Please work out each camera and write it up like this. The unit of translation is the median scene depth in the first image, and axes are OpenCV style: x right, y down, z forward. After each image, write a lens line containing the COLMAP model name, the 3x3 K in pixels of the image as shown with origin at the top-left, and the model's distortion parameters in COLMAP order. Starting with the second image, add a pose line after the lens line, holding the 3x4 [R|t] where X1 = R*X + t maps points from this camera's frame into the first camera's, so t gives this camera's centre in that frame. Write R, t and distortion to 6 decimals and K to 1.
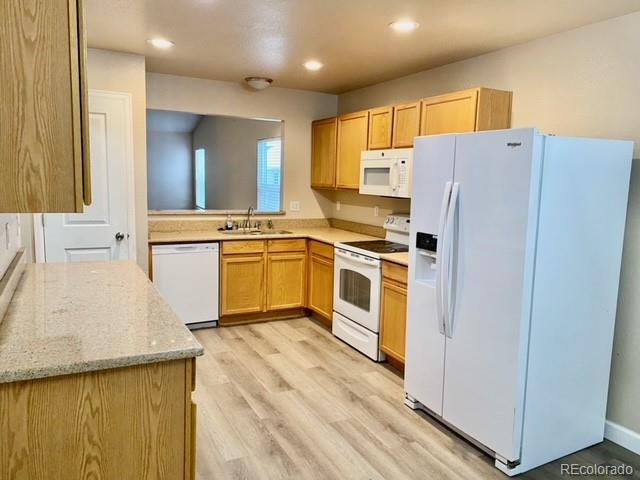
lens RADIAL K [[487.5, 0, 335.2], [0, 487.5, 238.9], [0, 0, 1]] dist [0.060845, -0.068821]
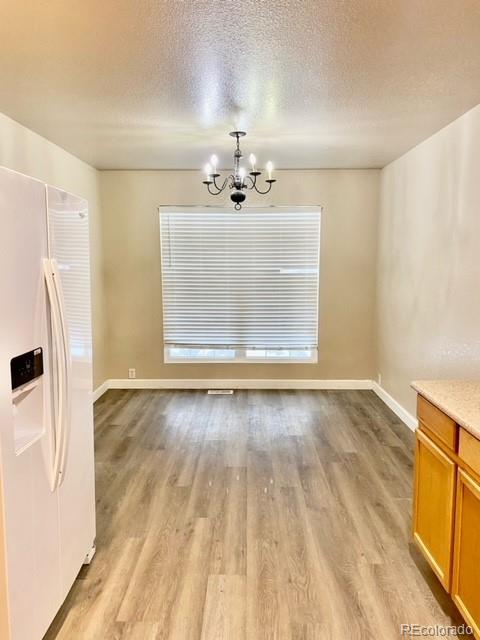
lens RADIAL K [[487.5, 0, 238.1], [0, 487.5, 319.2], [0, 0, 1]] dist [0.060845, -0.068821]
pose [[-0.871195, -0.090298, 0.482562, -0.185022], [0.035543, 0.968759, 0.245445, -0.114404], [-0.489649, 0.230982, -0.840768, 0.874294]]
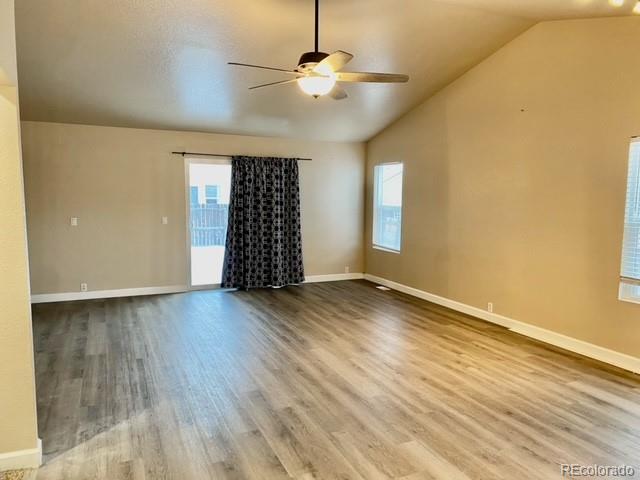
lens RADIAL K [[487.5, 0, 328.5], [0, 487.5, 245.7], [0, 0, 1]] dist [0.060845, -0.068821]
pose [[0.997995, -0.015078, -0.061465, -0.812590], [0.013775, 0.999672, -0.021569, -0.137969], [0.061770, 0.020679, 0.997876, 0.789087]]
